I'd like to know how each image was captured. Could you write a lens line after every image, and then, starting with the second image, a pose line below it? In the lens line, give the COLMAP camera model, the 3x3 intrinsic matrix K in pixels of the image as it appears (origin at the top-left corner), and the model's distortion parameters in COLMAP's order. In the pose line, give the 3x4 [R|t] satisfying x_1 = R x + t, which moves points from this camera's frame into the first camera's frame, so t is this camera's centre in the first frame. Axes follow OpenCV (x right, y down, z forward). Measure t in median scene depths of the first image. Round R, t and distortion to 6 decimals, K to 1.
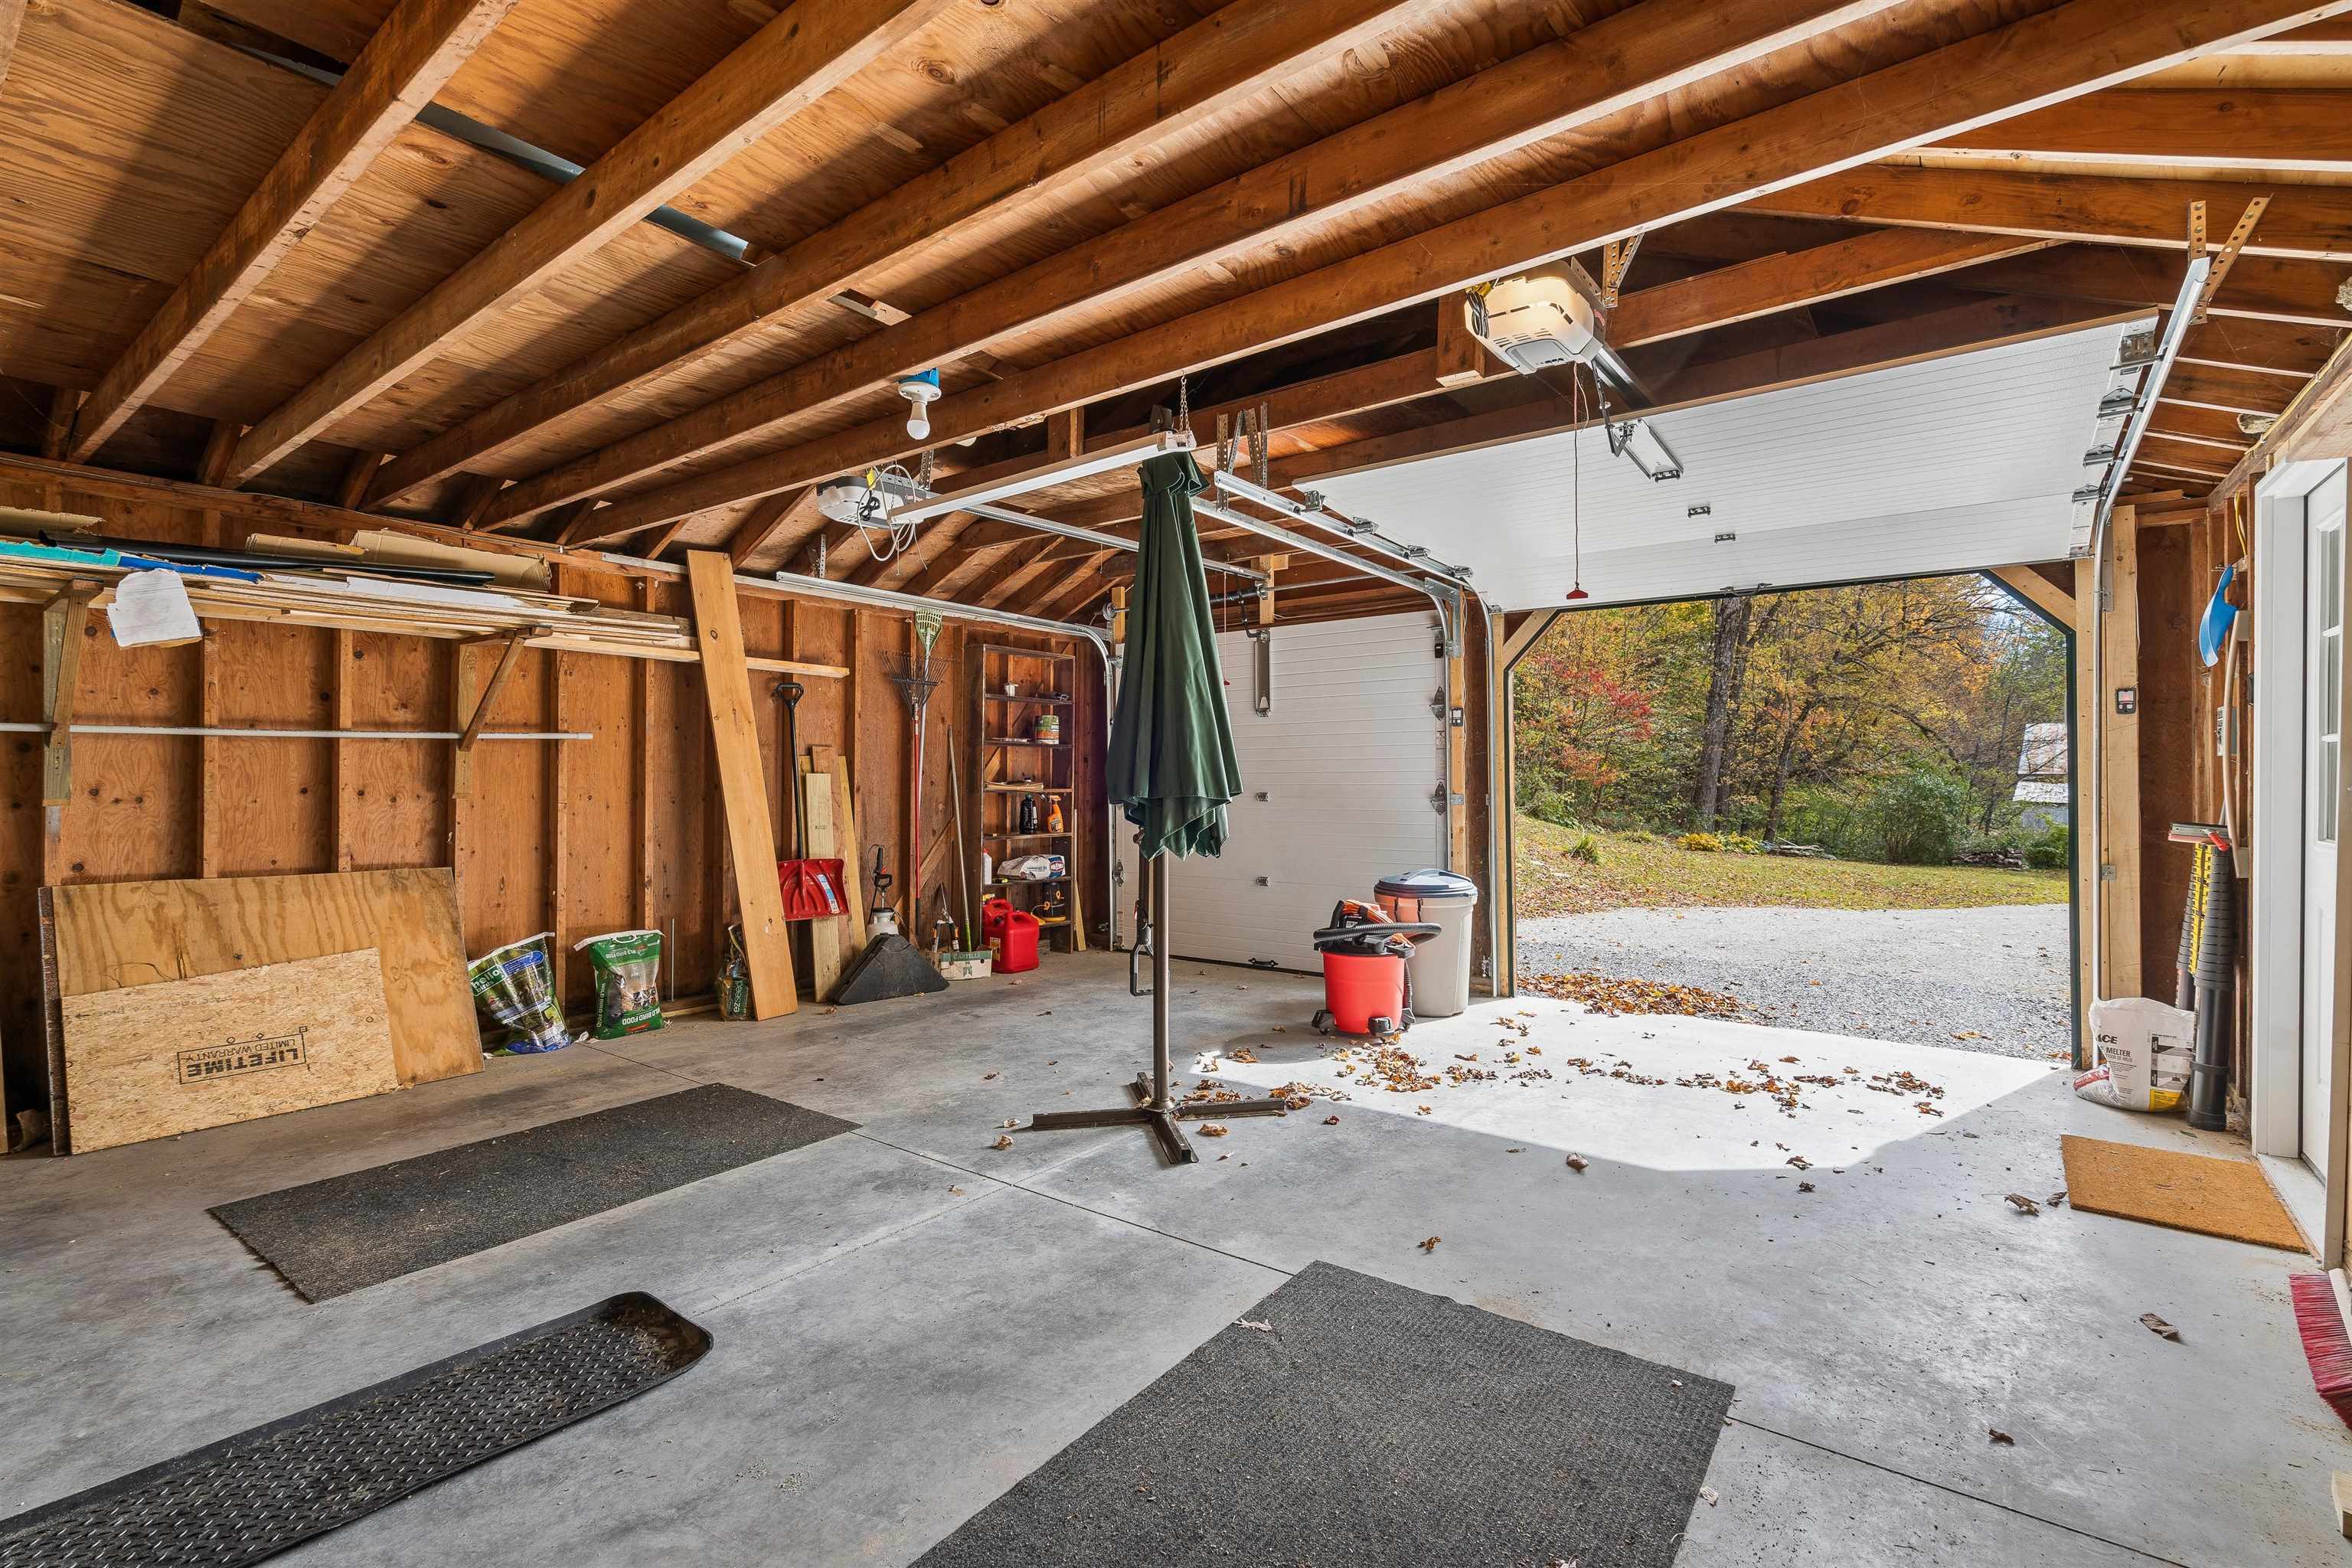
lens RADIAL K [[1071.2, 0, 1170.1], [0, 1071.2, 782.5], [0, 0, 1]] dist [-0.003442, 0.000930]
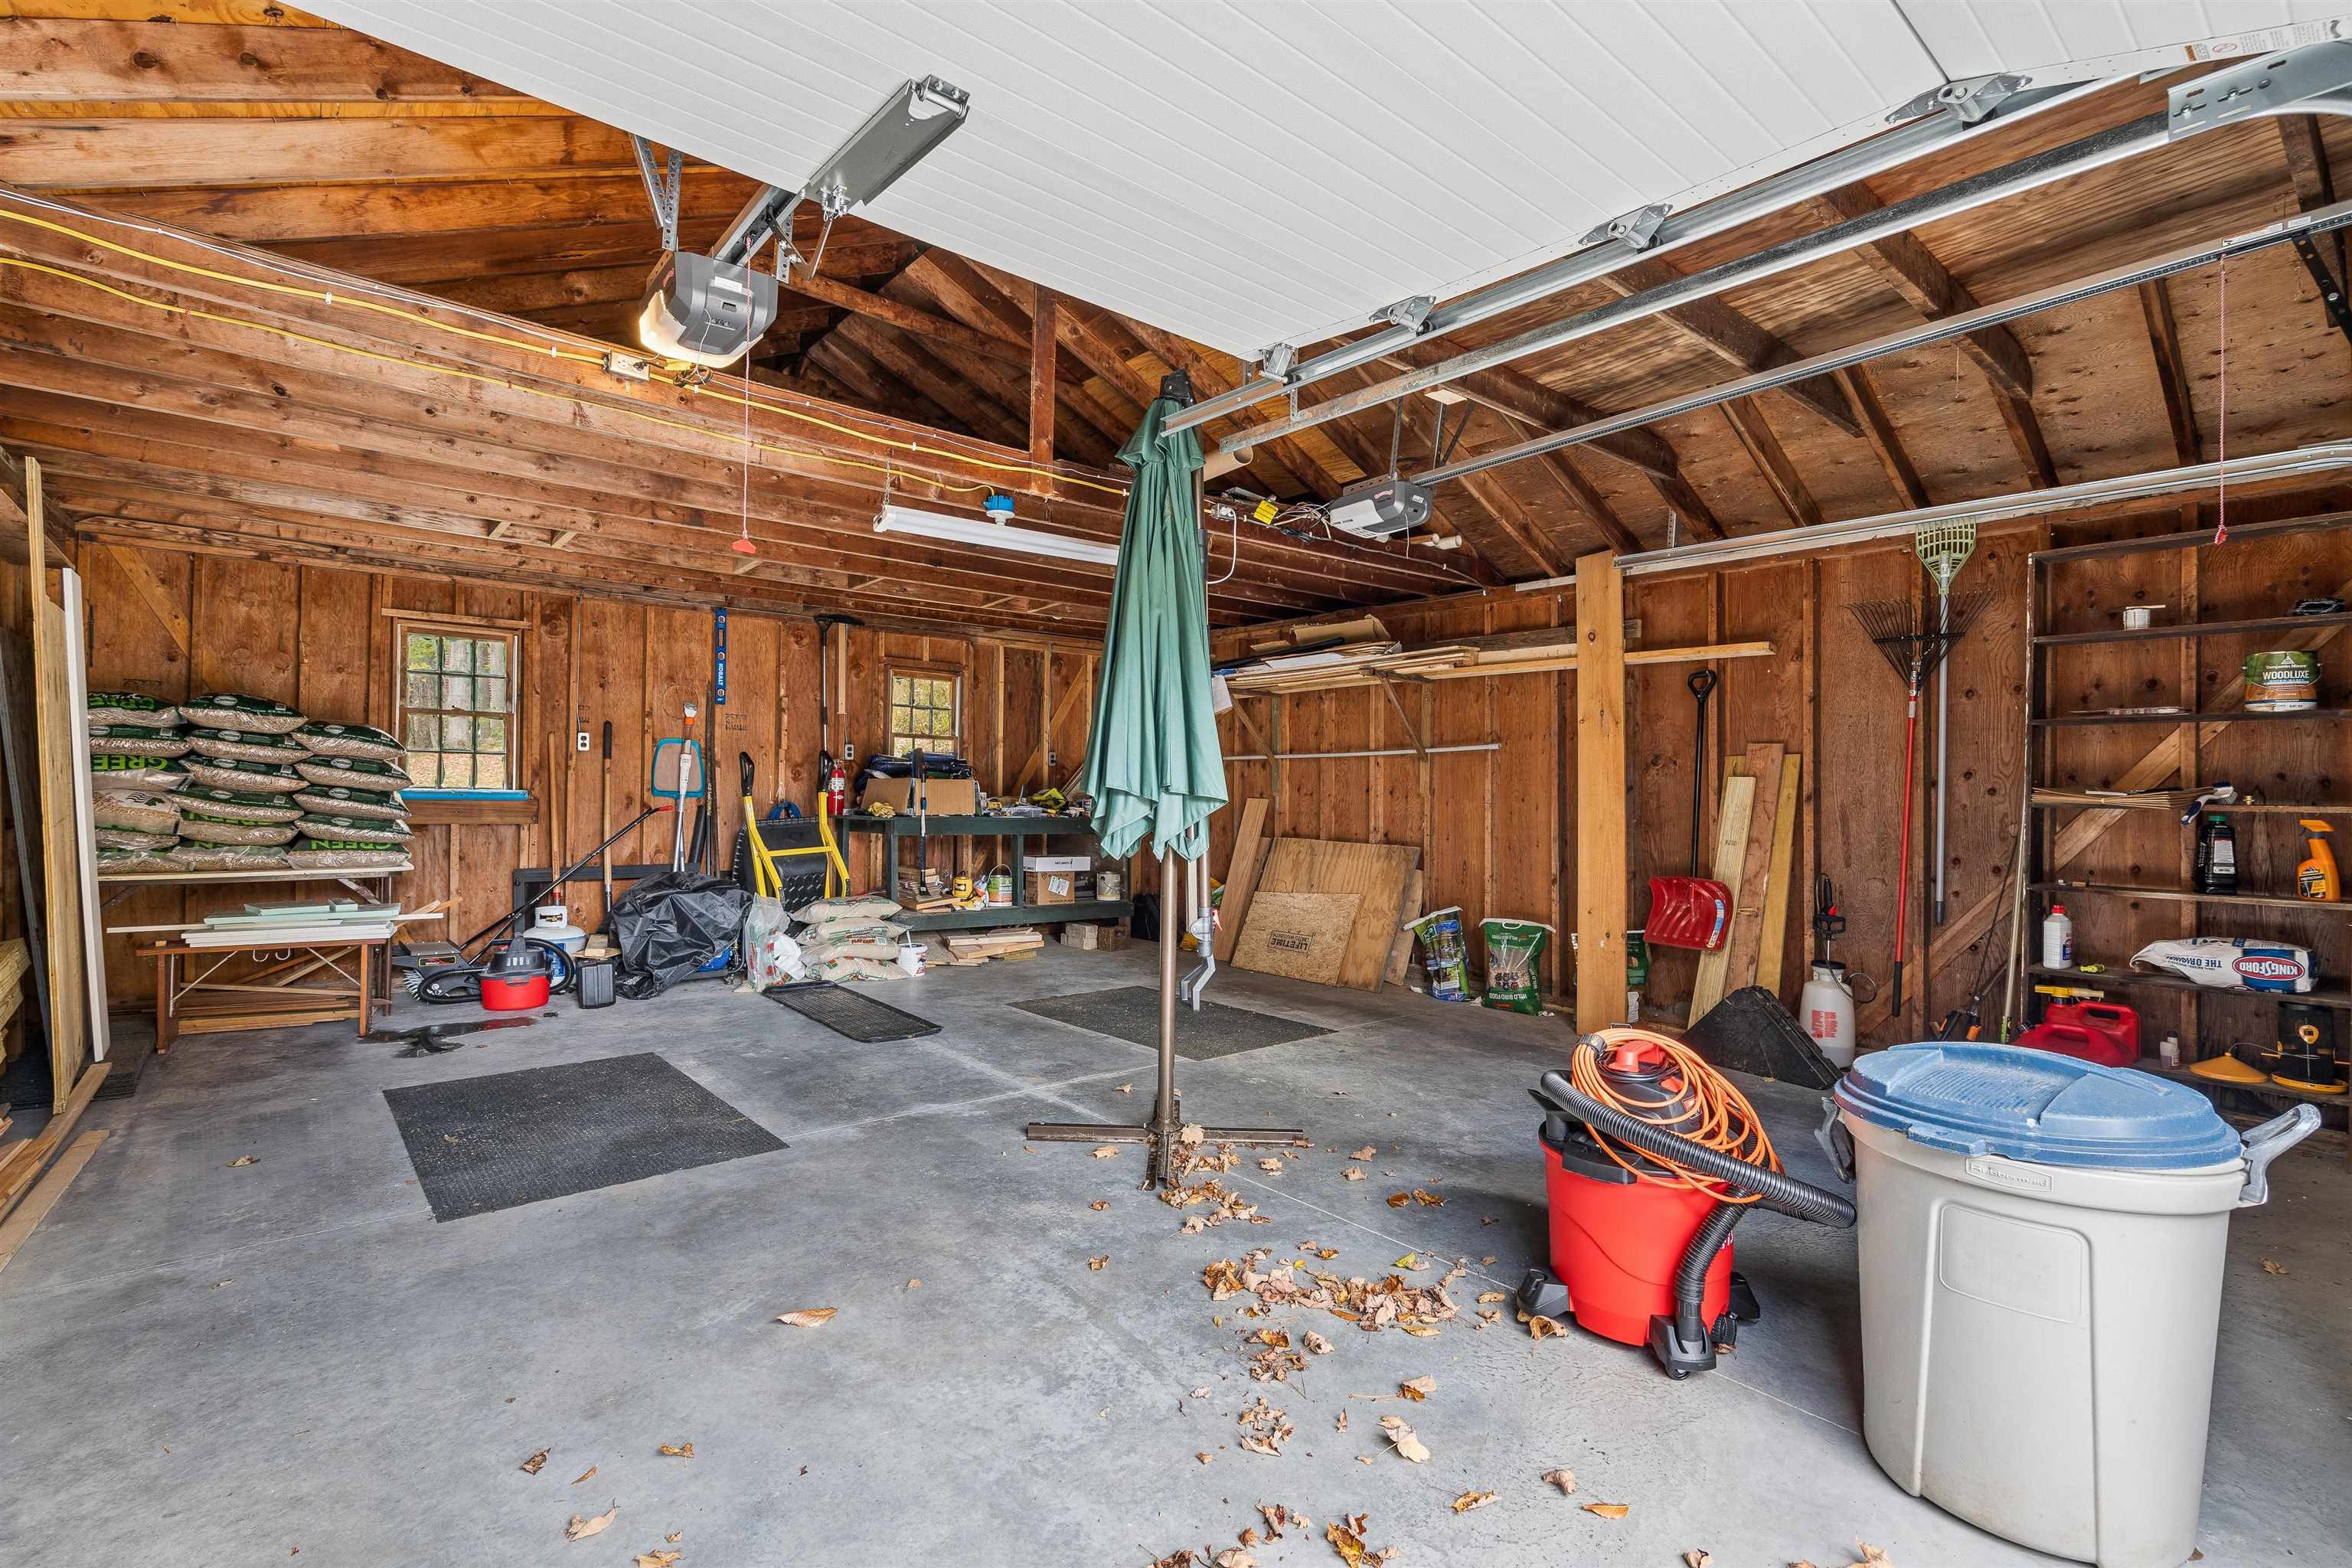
lens RADIAL K [[1071.2, 0, 1170.1], [0, 1071.2, 782.5], [0, 0, 1]] dist [-0.003442, 0.000930]
pose [[-0.229832, -0.002782, -0.973226, 0.995250], [-0.008004, 0.999967, -0.000968, 0.000717], [0.973198, 0.007567, -0.229846, 1.337793]]
